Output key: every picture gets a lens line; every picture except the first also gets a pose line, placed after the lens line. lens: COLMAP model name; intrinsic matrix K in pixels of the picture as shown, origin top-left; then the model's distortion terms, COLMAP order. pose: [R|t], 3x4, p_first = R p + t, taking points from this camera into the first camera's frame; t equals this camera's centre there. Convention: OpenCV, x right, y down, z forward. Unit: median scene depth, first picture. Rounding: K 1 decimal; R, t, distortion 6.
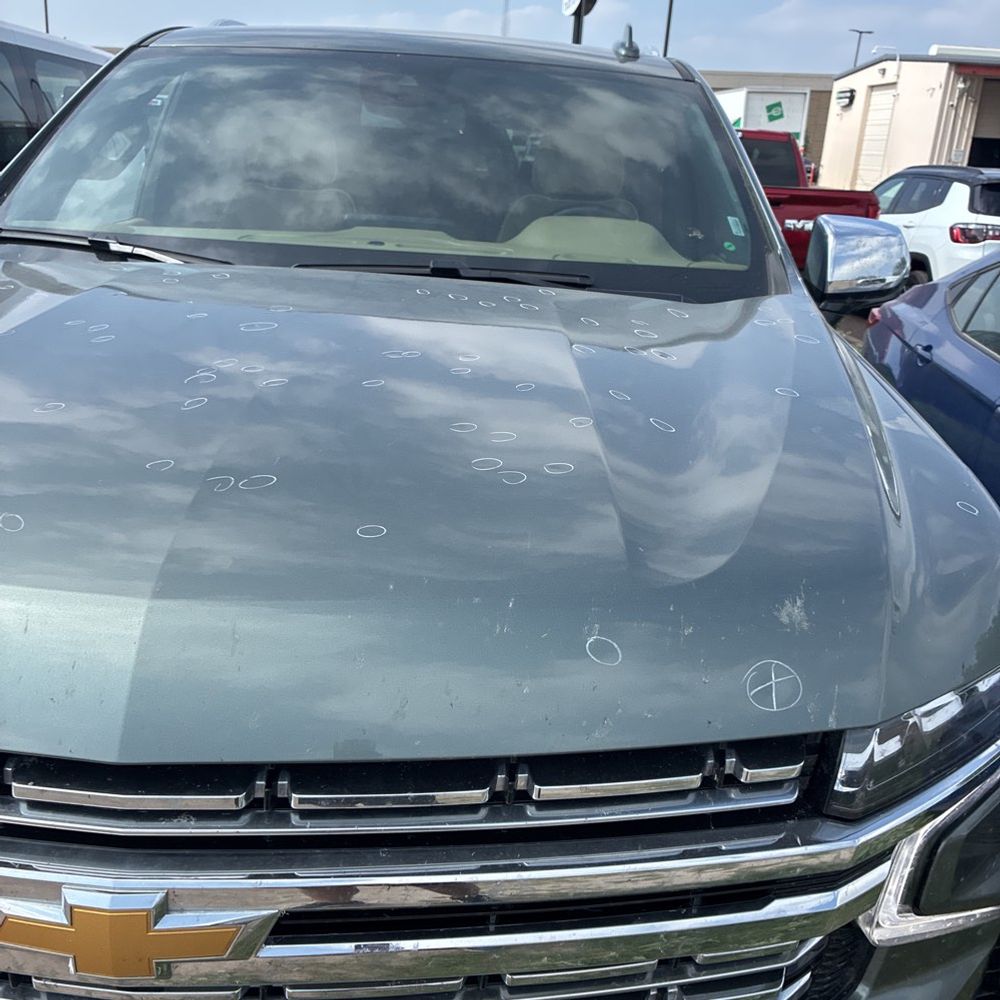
lens RADIAL K [[1020.3, 0, 501.2], [0, 1020.3, 556.1], [0, 0, 1]] dist [0.014515, 0.014283]
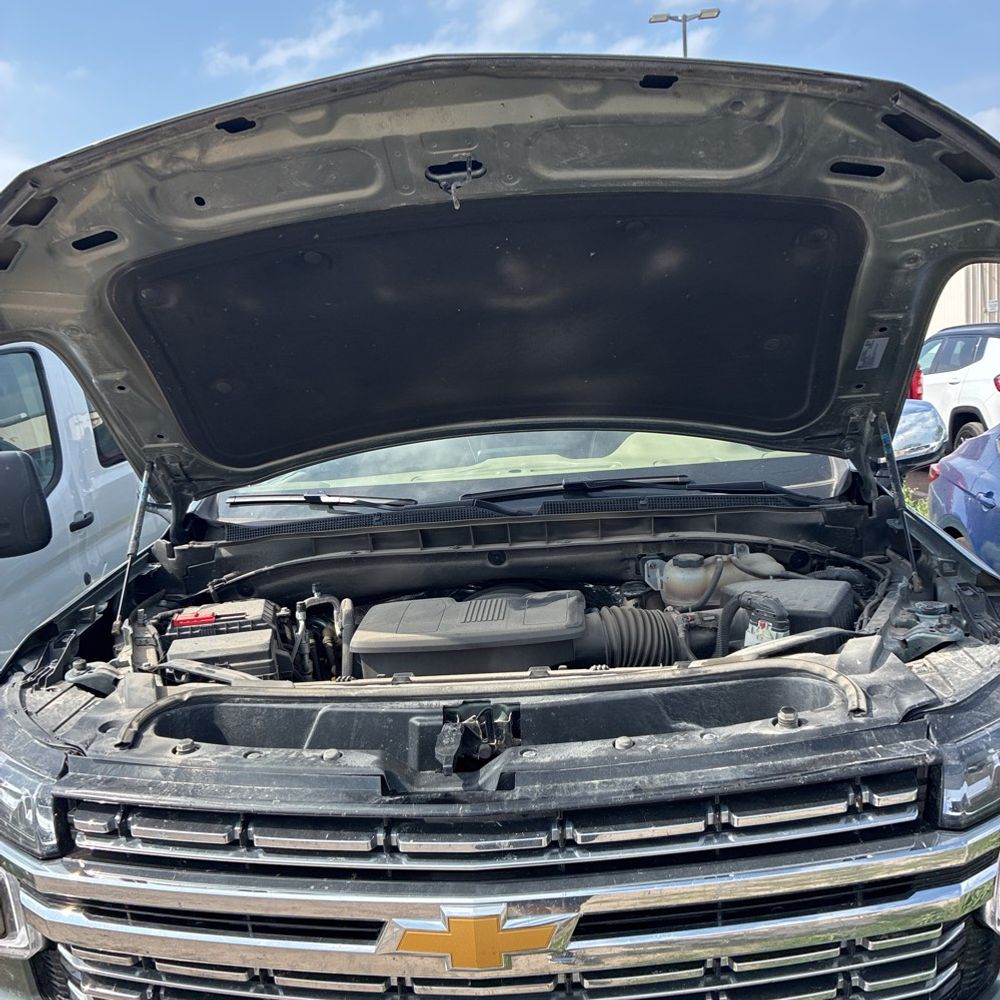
lens RADIAL K [[1011.2, 0, 496.2], [0, 1011.2, 505.3], [0, 0, 1]] dist [0.011550, -0.010846]
pose [[0.990024, -0.120930, -0.072310, -0.120625], [0.100050, 0.964716, -0.243544, 0.089604], [0.099211, 0.233879, 0.967191, -0.459558]]
